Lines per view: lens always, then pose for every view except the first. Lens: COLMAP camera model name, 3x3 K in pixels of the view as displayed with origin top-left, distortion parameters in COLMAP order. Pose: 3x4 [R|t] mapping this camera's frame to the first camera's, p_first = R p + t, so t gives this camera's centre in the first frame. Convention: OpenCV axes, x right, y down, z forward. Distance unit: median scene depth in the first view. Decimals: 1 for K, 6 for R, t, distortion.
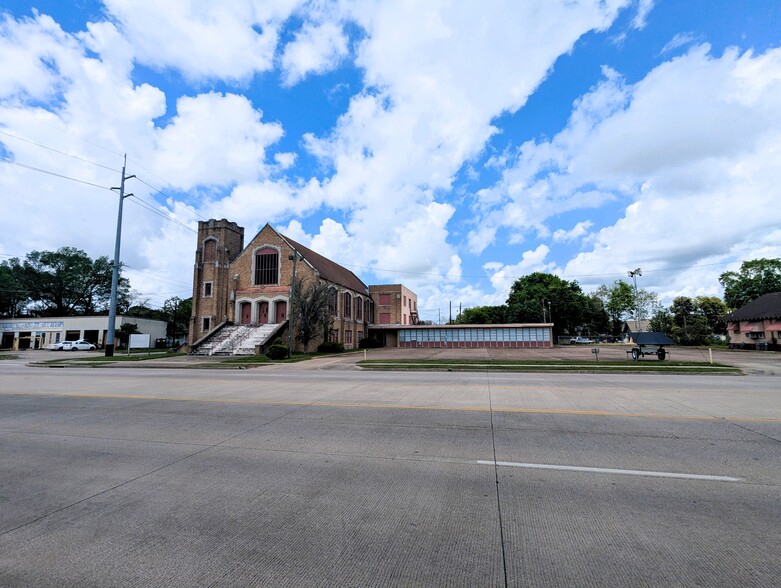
lens RADIAL K [[371.8, 0, 386.9], [0, 371.8, 294.0], [0, 0, 1]] dist [0.003052, -0.000085]
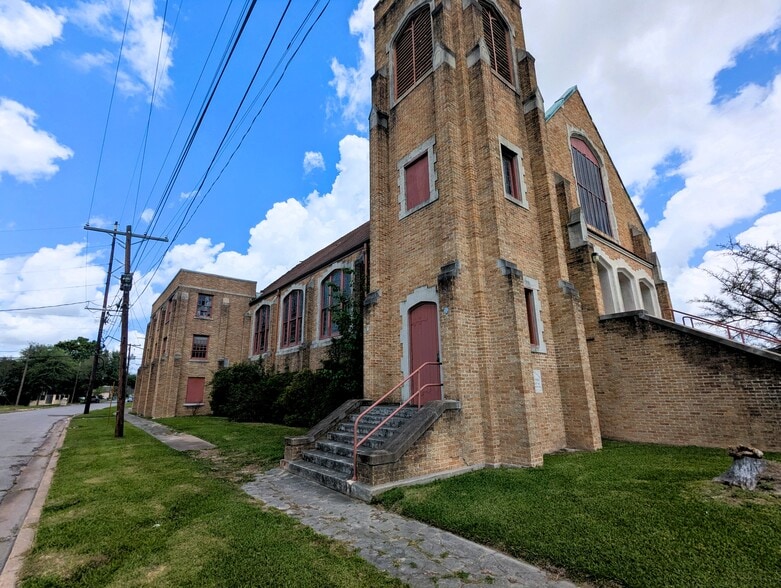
lens RADIAL K [[371.8, 0, 386.9], [0, 371.8, 294.0], [0, 0, 1]] dist [0.003052, -0.000085]
pose [[0.609021, 0.201689, 0.767083, -0.704376], [-0.084082, 0.978096, -0.190414, 0.118226], [-0.788685, 0.051468, 0.612639, 0.930408]]
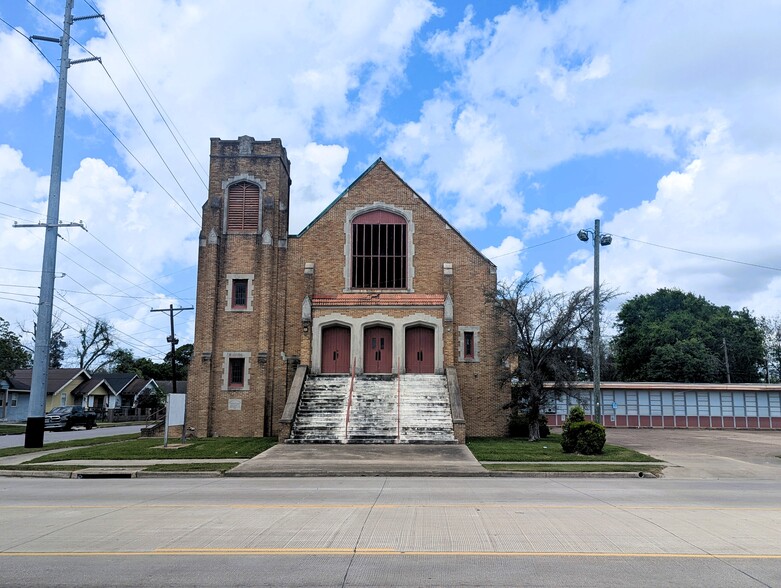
lens RADIAL K [[721.2, 0, 406.5], [0, 721.2, 291.2], [0, 0, 1]] dist [0.063280, -0.015141]
pose [[0.969772, 0.049732, 0.238893, -0.499314], [-0.040737, 0.998268, -0.042447, 0.014449], [-0.240590, 0.031432, 0.970118, 0.115381]]
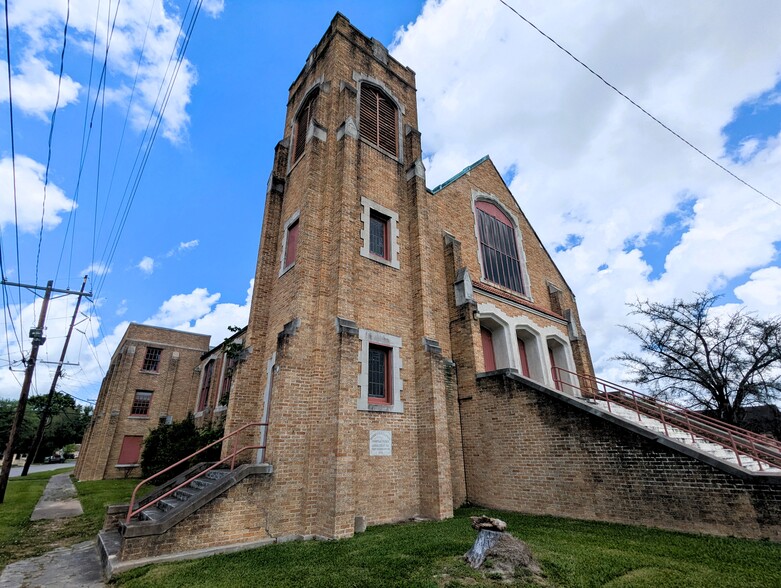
lens RADIAL K [[371.8, 0, 386.9], [0, 371.8, 294.0], [0, 0, 1]] dist [0.003052, -0.000085]
pose [[0.604434, 0.311904, 0.733059, -0.656076], [-0.087914, 0.940666, -0.327748, 0.109186], [-0.791789, 0.133656, 0.595991, 0.861641]]
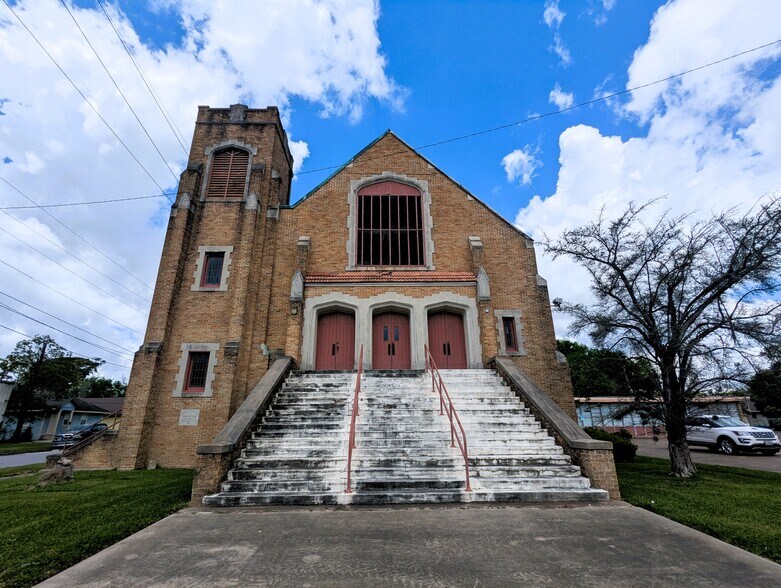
lens RADIAL K [[371.8, 0, 386.9], [0, 371.8, 294.0], [0, 0, 1]] dist [0.003052, -0.000085]
pose [[0.965875, 0.085263, 0.244571, -0.411351], [-0.030643, 0.975249, -0.218976, 0.082451], [-0.257188, 0.204009, 0.944582, 0.644087]]
